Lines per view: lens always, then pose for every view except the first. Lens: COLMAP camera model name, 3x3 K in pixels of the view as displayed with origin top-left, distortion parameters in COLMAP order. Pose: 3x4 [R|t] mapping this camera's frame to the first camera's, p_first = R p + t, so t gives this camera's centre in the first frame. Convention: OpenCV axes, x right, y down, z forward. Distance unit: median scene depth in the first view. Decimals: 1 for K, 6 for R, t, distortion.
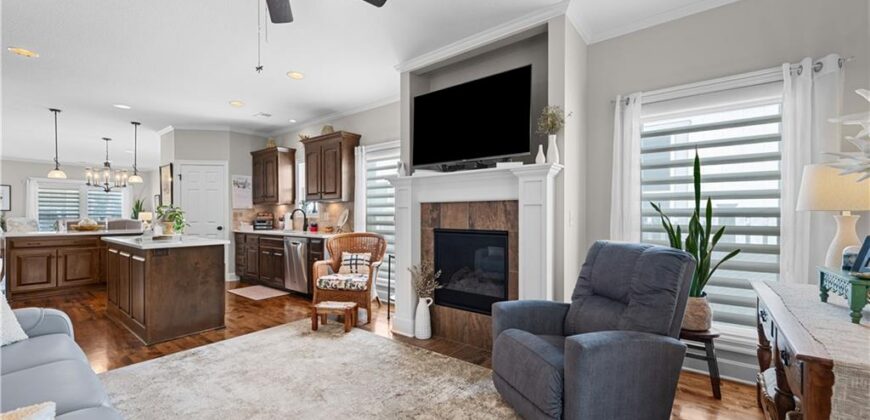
lens RADIAL K [[342.9, 0, 441.4], [0, 342.9, 215.5], [0, 0, 1]] dist [0.014011, -0.004779]
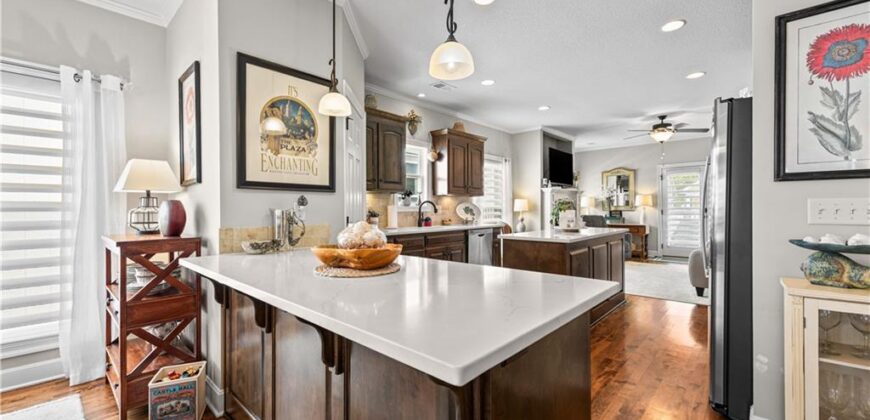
lens RADIAL K [[342.9, 0, 426.3], [0, 342.9, 209.4], [0, 0, 1]] dist [0.014011, -0.004779]
pose [[0.098288, -0.003566, 0.995152, -1.217430], [0.006919, 0.999972, 0.002900, -0.000870], [-0.995134, 0.006600, 0.098309, 0.875705]]
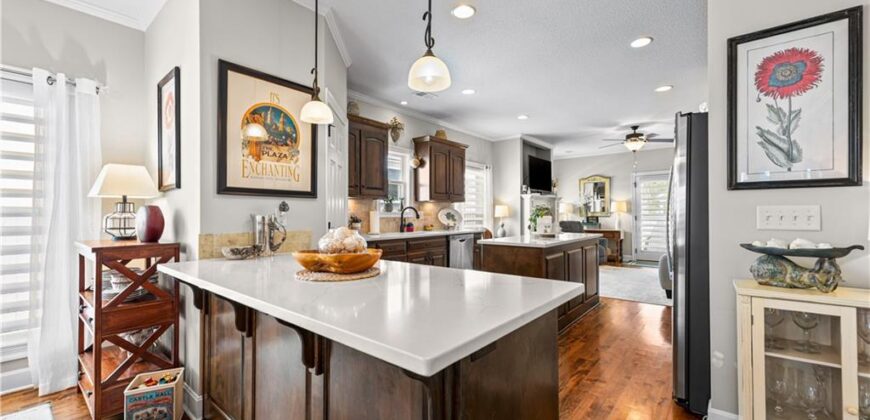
lens RADIAL K [[342.9, 0, 426.3], [0, 342.9, 211.6], [0, 0, 1]] dist [0.014011, -0.004779]
pose [[0.049758, 0.006570, 0.998740, -1.226842], [0.005014, 0.999964, -0.006828, -0.001188], [-0.998749, 0.005348, 0.049723, 0.871668]]
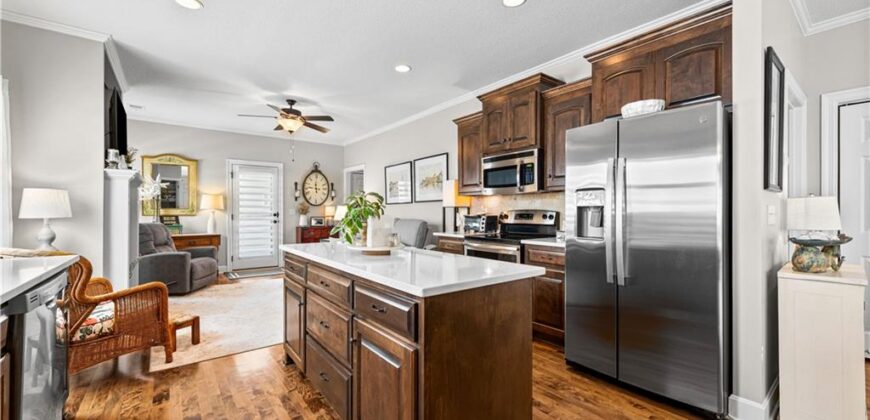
lens RADIAL K [[342.9, 0, 443.7], [0, 342.9, 211.5], [0, 0, 1]] dist [0.014011, -0.004779]
pose [[-0.971921, -0.002110, 0.235300, -0.698500], [-0.001955, 0.999998, 0.000893, -0.000130], [-0.235301, 0.000408, -0.971922, 1.004897]]
